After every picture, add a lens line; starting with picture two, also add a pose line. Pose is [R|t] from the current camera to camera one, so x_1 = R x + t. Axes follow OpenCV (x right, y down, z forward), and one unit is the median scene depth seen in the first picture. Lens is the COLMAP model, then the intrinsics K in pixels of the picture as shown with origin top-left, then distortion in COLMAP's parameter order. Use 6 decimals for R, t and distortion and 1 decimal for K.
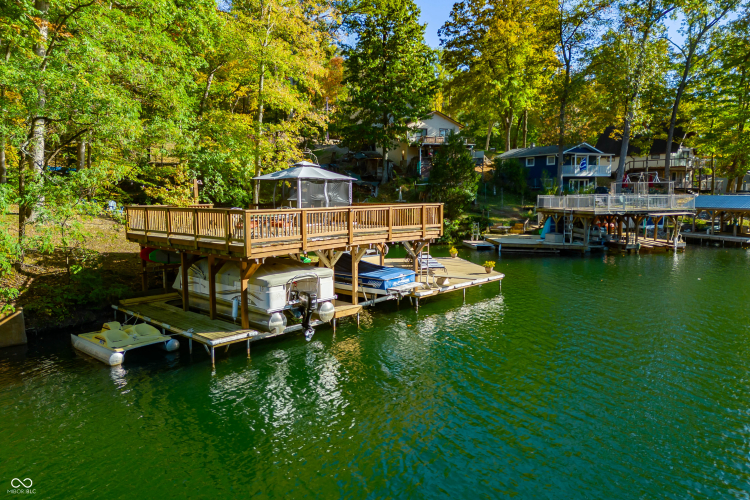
lens RADIAL K [[516.0, 0, 378.0], [0, 516.0, 268.3], [0, 0, 1]] dist [0.103692, -0.106024]
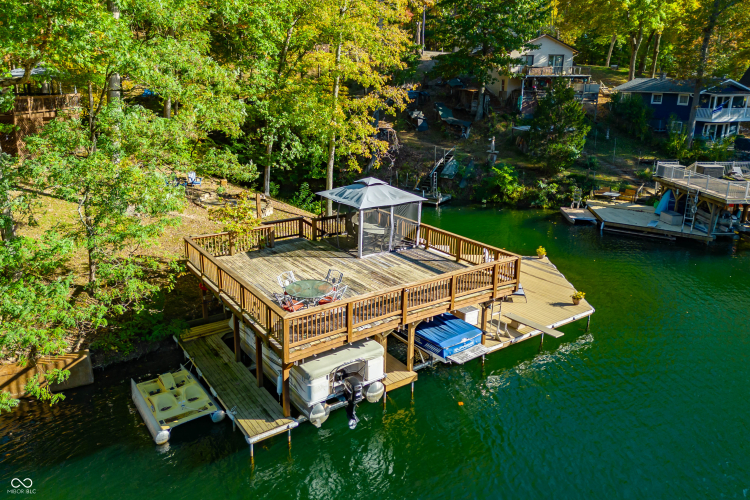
lens RADIAL K [[534.4, 0, 374.8], [0, 534.4, 228.1], [0, 0, 1]] dist [0.040445, -0.003560]
pose [[0.981224, 0.067806, -0.180562, 0.030242], [-0.041594, 0.988530, 0.145184, -0.195212], [0.188336, -0.134948, 0.972789, 0.062554]]
